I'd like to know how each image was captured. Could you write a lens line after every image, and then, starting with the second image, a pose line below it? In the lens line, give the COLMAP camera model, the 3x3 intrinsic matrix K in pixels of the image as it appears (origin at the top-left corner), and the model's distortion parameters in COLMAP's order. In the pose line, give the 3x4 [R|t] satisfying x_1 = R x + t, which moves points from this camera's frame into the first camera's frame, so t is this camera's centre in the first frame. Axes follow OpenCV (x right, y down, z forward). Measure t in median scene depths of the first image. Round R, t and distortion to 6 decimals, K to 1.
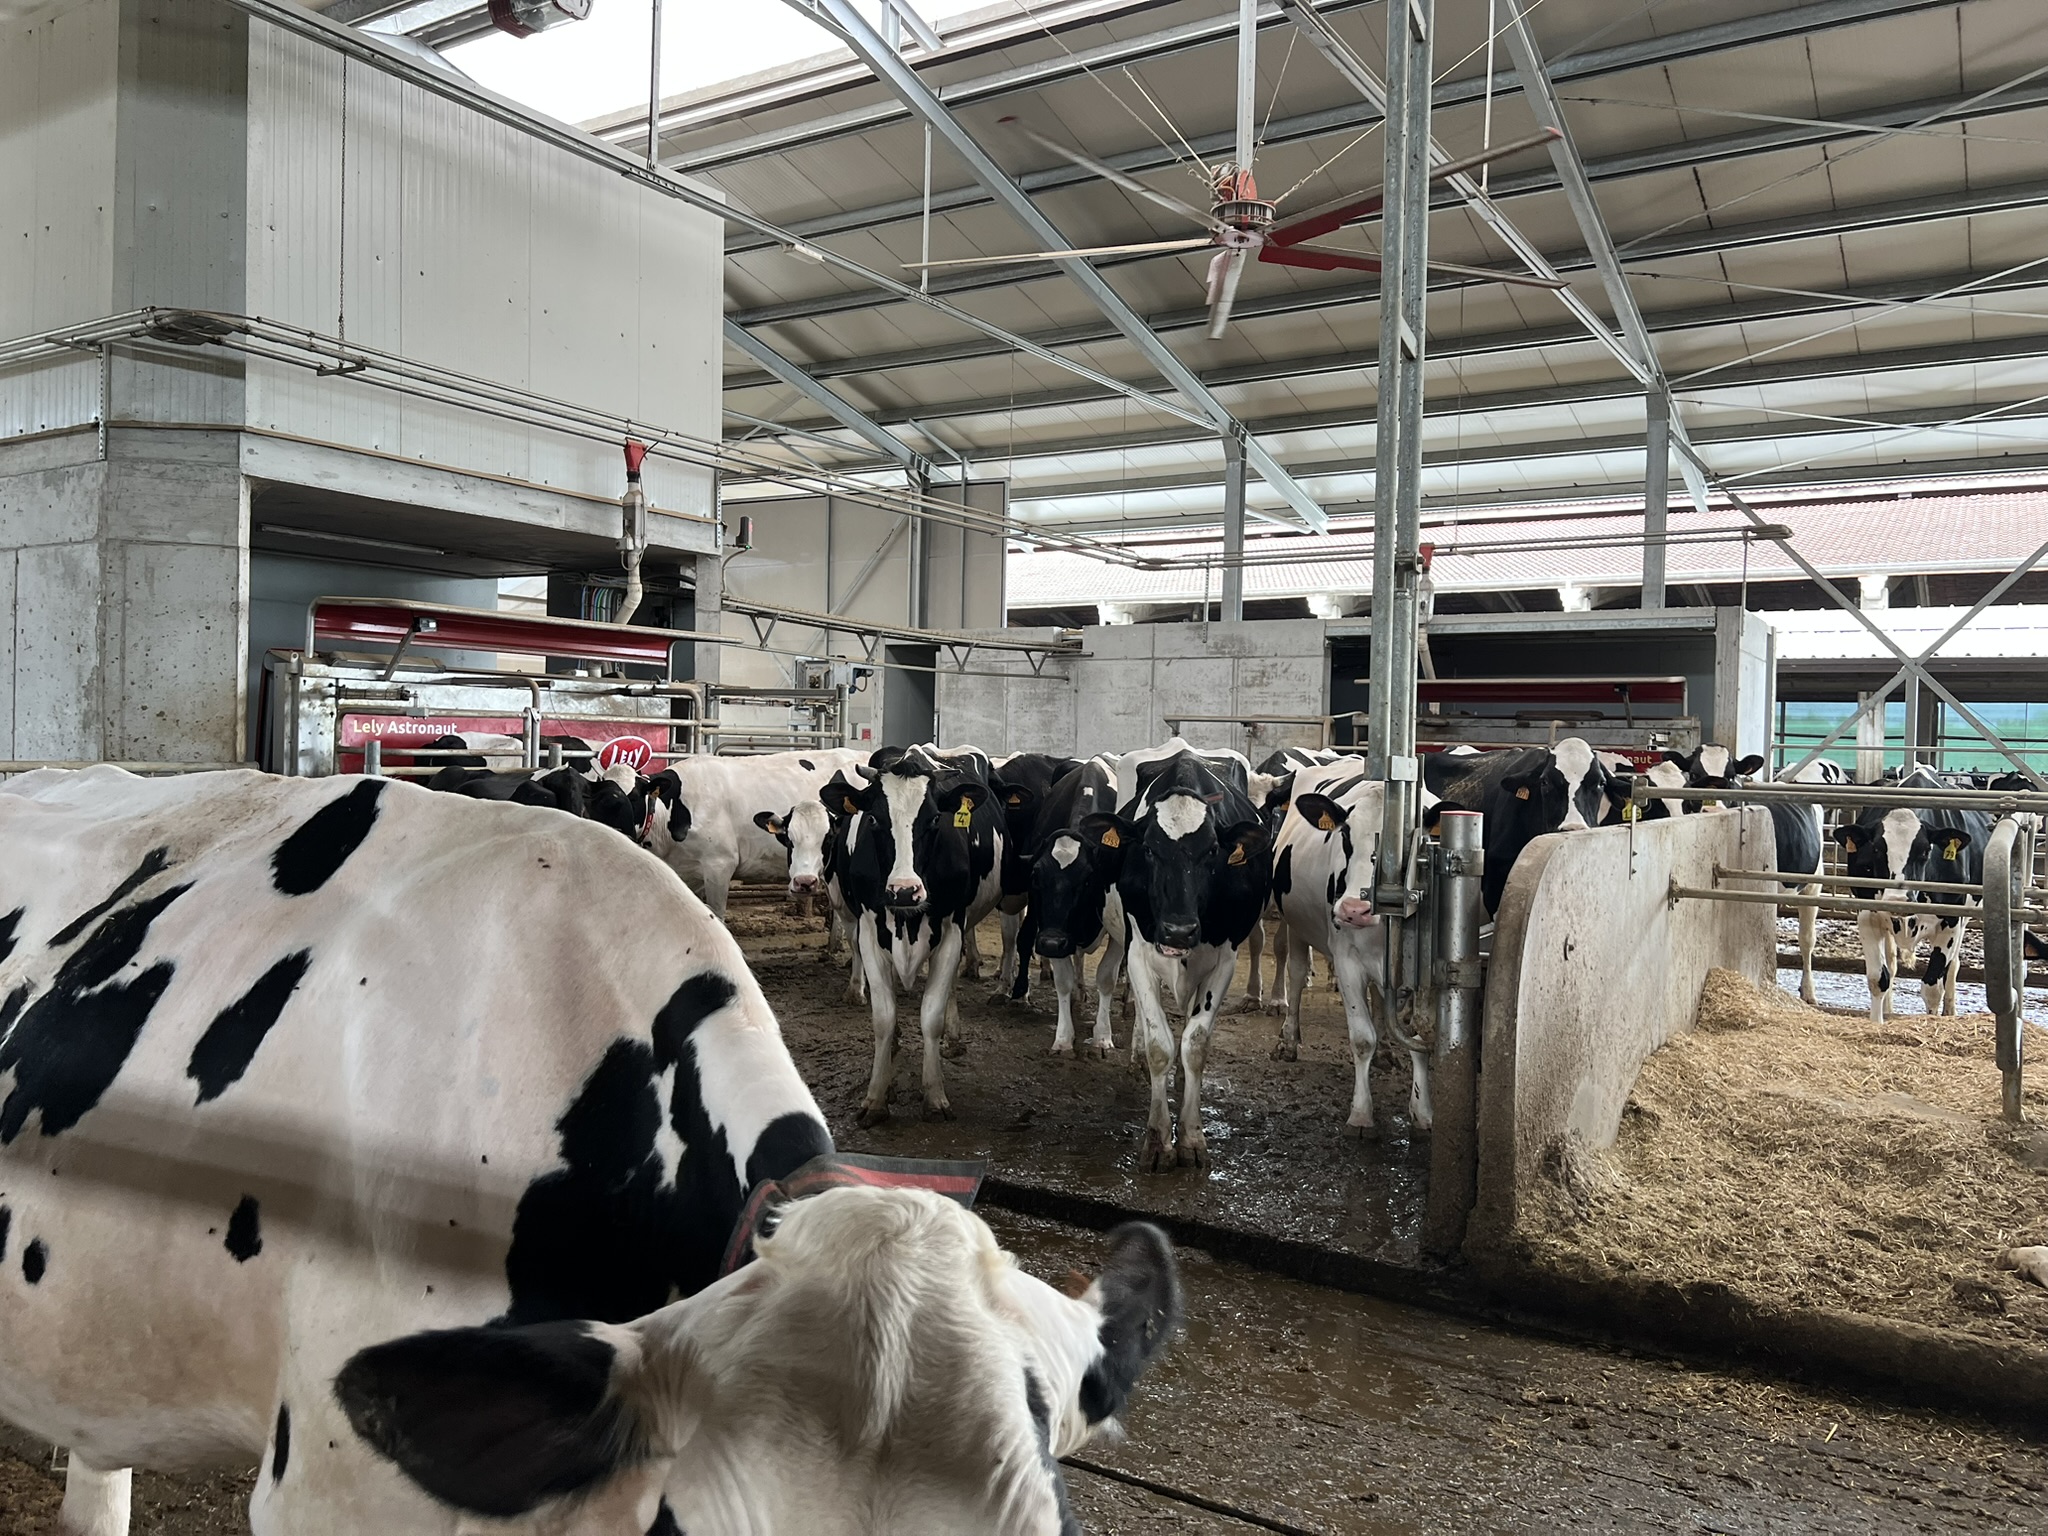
lens RADIAL K [[1538.7, 0, 1070.3], [0, 1538.7, 765.5], [0, 0, 1]] dist [0.152319, -0.202377]
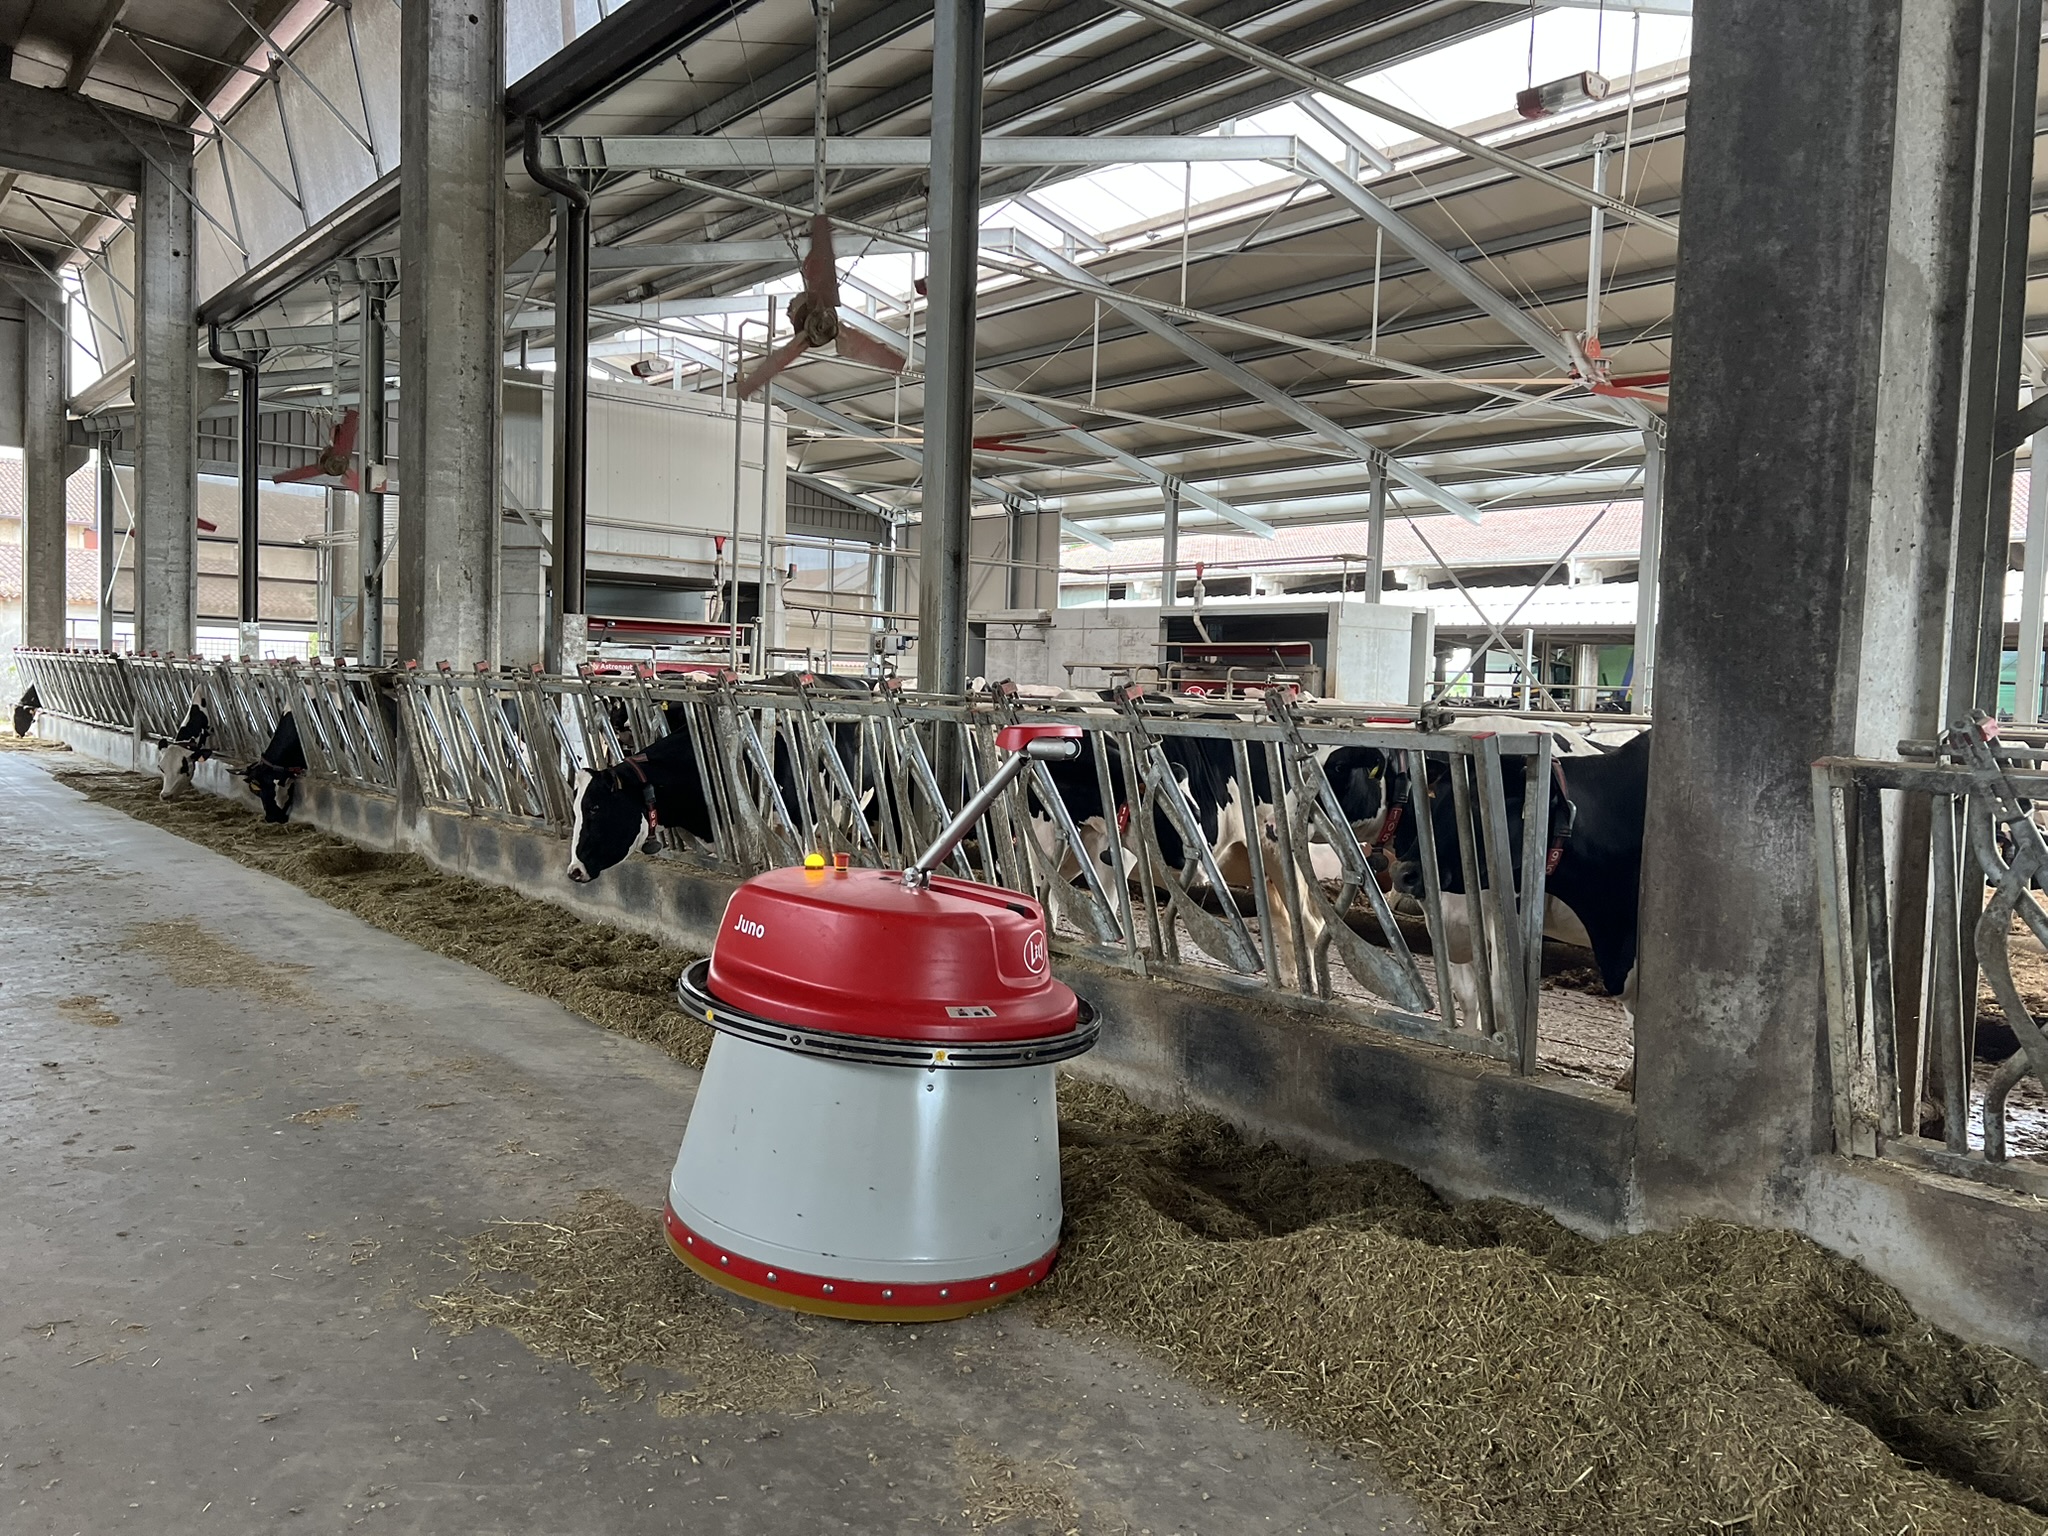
lens RADIAL K [[1538.7, 0, 1070.3], [0, 1538.7, 765.5], [0, 0, 1]] dist [0.152319, -0.202377]
pose [[0.954182, 0.022731, -0.298362, 0.533589], [-0.012157, 0.999232, 0.037246, 0.016292], [0.298979, -0.031912, 0.953726, -0.587187]]
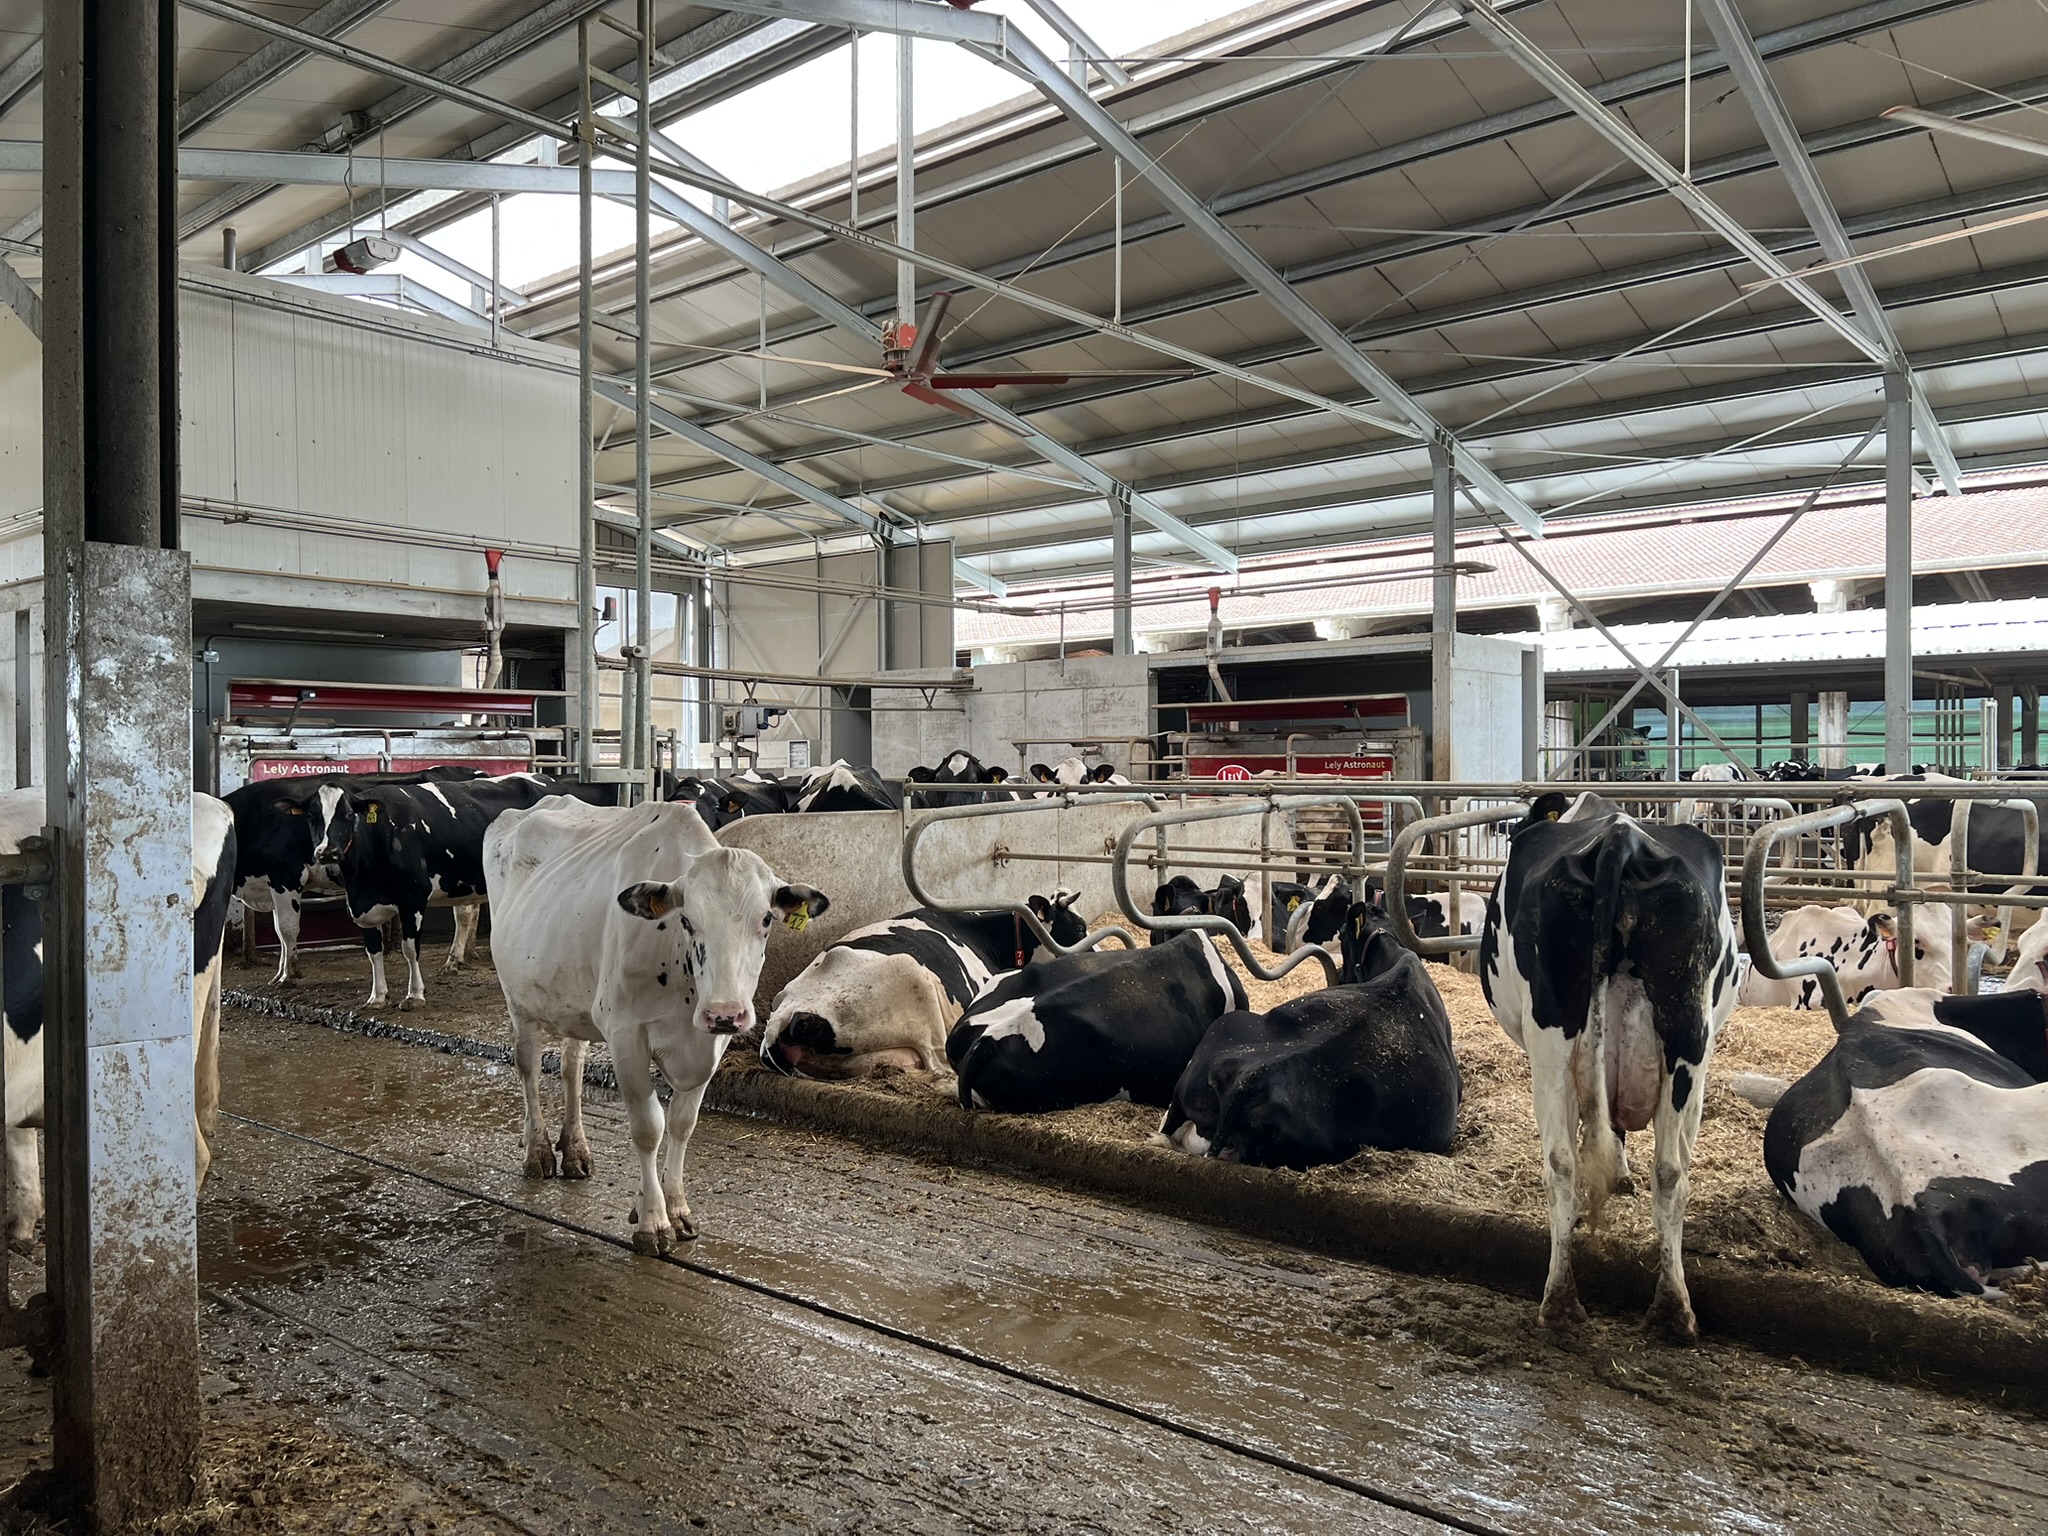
lens RADIAL K [[1529.5, 0, 1061.9], [0, 1529.5, 798.6], [0, 0, 1]] dist [0.148666, -0.206738]
pose [[0.989057, -0.026901, -0.145062, 0.247167], [0.027834, 0.999603, 0.004403, 0.008371], [0.144886, -0.008392, 0.989413, -0.155668]]
